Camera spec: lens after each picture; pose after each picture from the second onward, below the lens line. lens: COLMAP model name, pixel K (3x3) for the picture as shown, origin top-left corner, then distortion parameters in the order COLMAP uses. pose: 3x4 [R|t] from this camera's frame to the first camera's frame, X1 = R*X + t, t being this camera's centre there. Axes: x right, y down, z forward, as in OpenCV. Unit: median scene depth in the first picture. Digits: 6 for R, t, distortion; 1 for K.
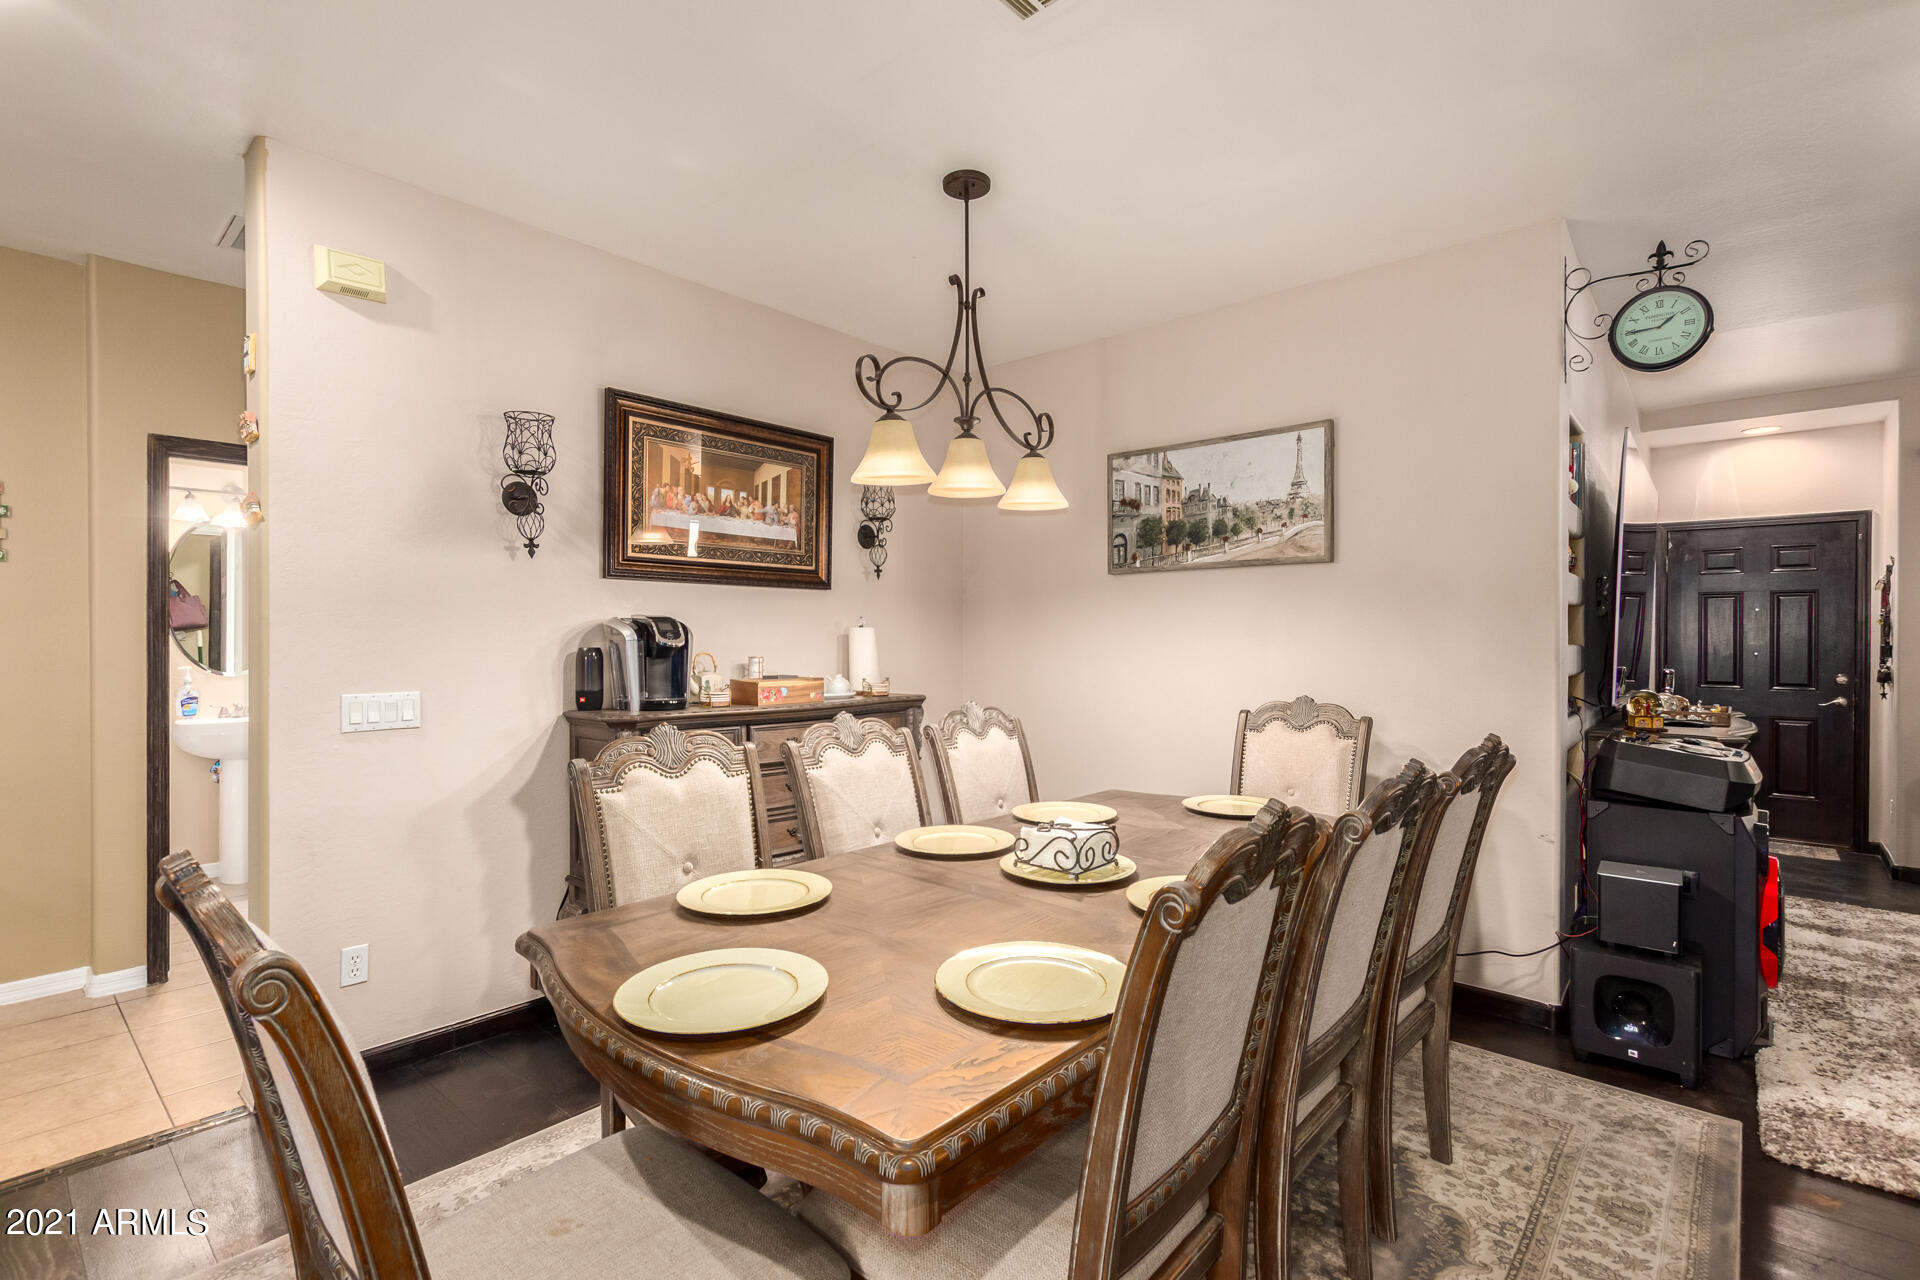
lens RADIAL K [[882.7, 0, 953.6], [0, 882.7, 635.6], [0, 0, 1]] dist [0.004429, -0.002780]
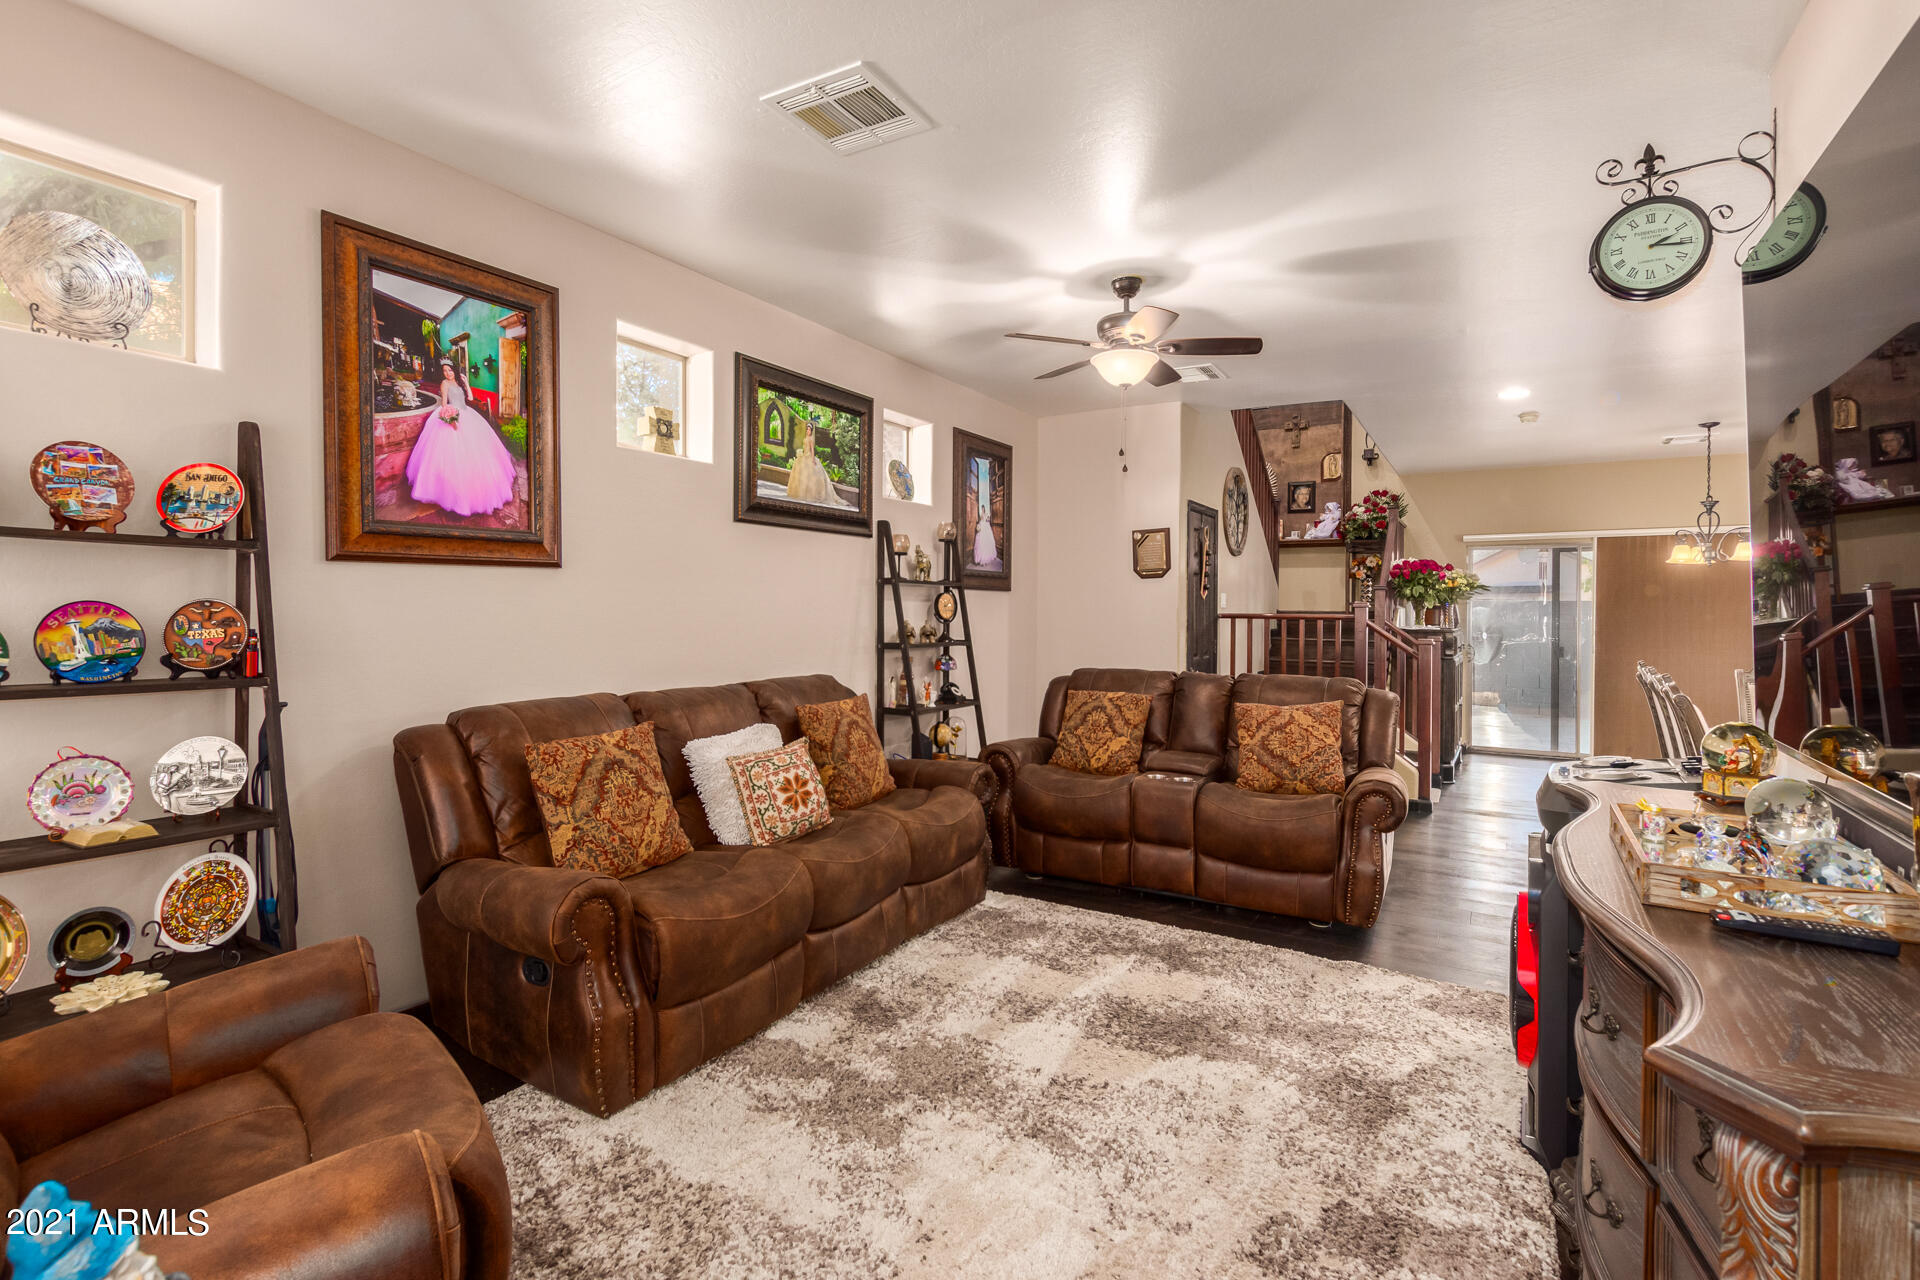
lens RADIAL K [[882.7, 0, 973.1], [0, 882.7, 616.5], [0, 0, 1]] dist [0.004429, -0.002780]
pose [[-0.982268, -0.008470, -0.187291, 1.184347], [-0.009576, 0.999942, 0.005004, 0.001411], [0.187238, 0.006709, -0.982292, 1.276626]]
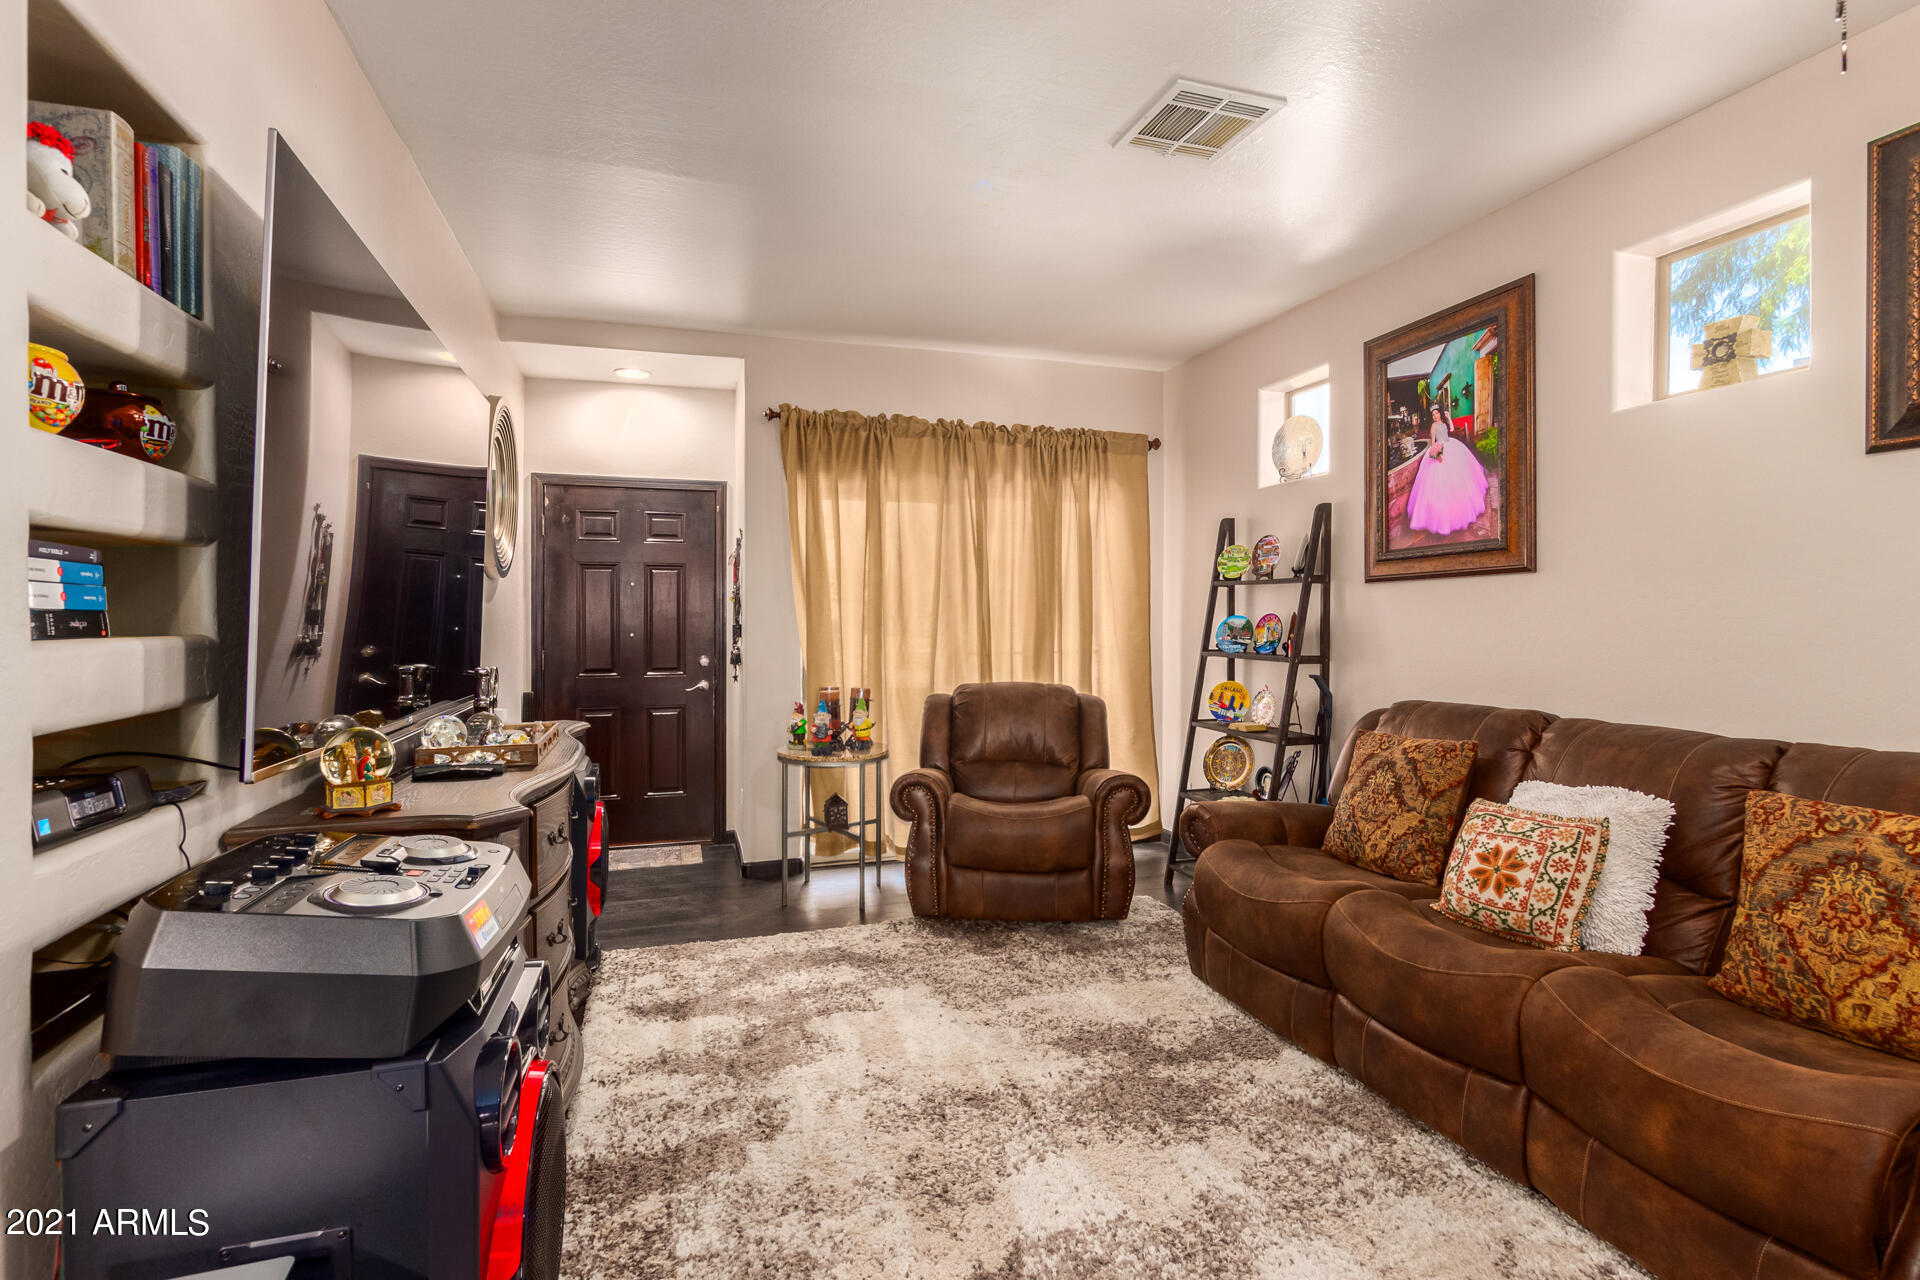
lens RADIAL K [[882.7, 0, 939.7], [0, 882.7, 624.9], [0, 0, 1]] dist [0.004429, -0.002780]
pose [[0.520808, -0.010370, 0.853611, 0.483507], [0.000455, 0.999929, 0.011870, 0.000554], [-0.853674, -0.005794, 0.520776, 0.432993]]
